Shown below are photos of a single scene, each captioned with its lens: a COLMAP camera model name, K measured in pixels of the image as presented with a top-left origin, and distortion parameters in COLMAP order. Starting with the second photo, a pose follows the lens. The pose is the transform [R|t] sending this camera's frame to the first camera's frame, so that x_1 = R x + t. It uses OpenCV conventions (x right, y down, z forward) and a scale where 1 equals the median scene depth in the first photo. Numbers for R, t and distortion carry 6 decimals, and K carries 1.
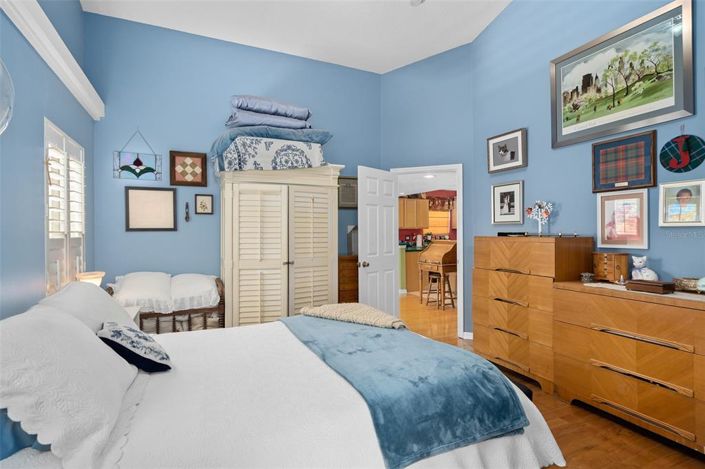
lens RADIAL K [[353.8, 0, 353.7], [0, 353.8, 232.5], [0, 0, 1]] dist [-0.001981, 0.001202]
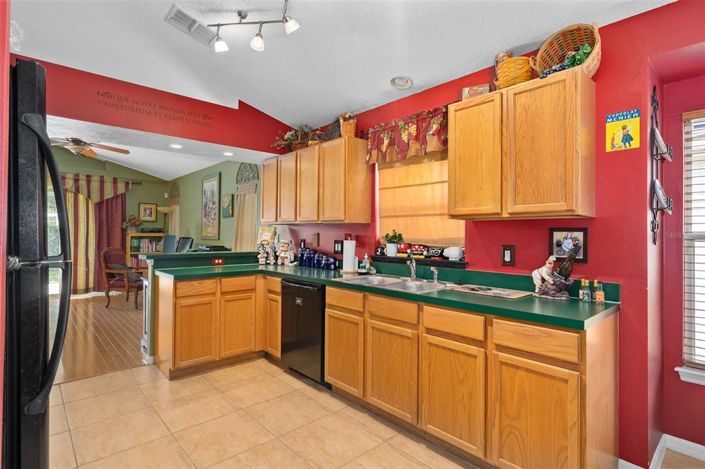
lens RADIAL K [[353.8, 0, 349.7], [0, 353.8, 232.6], [0, 0, 1]] dist [-0.001981, 0.001202]
pose [[0.308002, 0.002500, -0.951382, 0.508730], [-0.012686, 0.999918, -0.001480, -0.000173], [0.951301, 0.012525, 0.308009, 0.860394]]
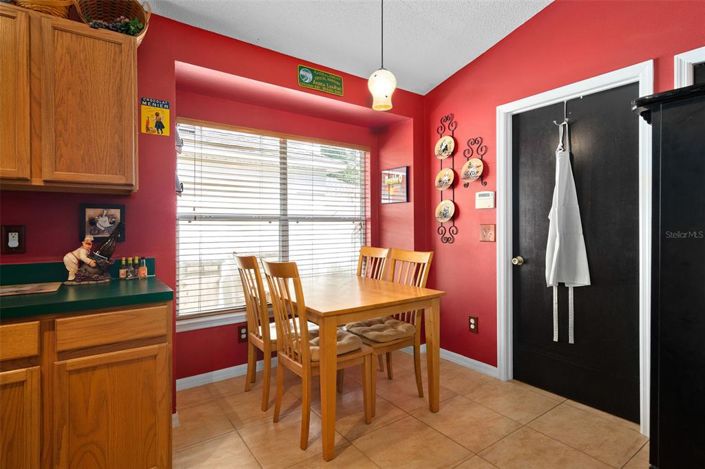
lens RADIAL K [[354.6, 0, 351.3], [0, 354.6, 224.6], [0, 0, 1]] dist [-0.000523, 0.000740]
pose [[0.983010, 0.002438, 0.183534, 0.444394], [-0.000865, 0.999962, -0.008649, 0.007886], [-0.183549, 0.008343, 0.982975, 0.832498]]
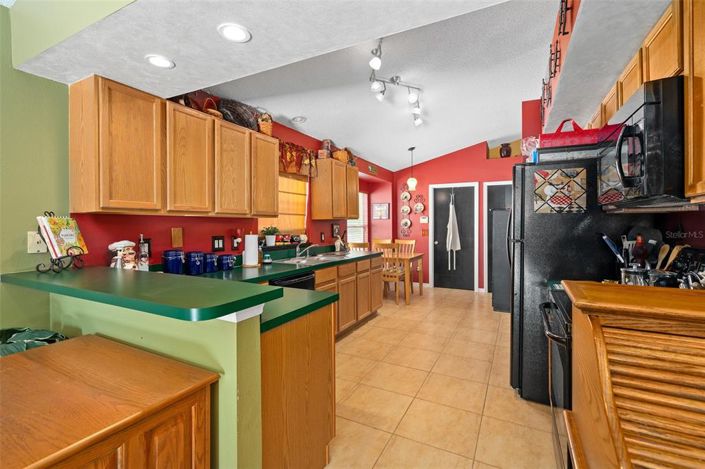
lens RADIAL K [[318.8, 0, 350.6], [0, 318.8, 222.6], [0, 0, 1]] dist [0.000218, 0.000775]
pose [[0.789838, 0.007666, 0.613268, 0.062160], [-0.001502, 0.999943, -0.010565, -0.001799], [-0.613314, 0.007424, 0.789804, 0.656423]]
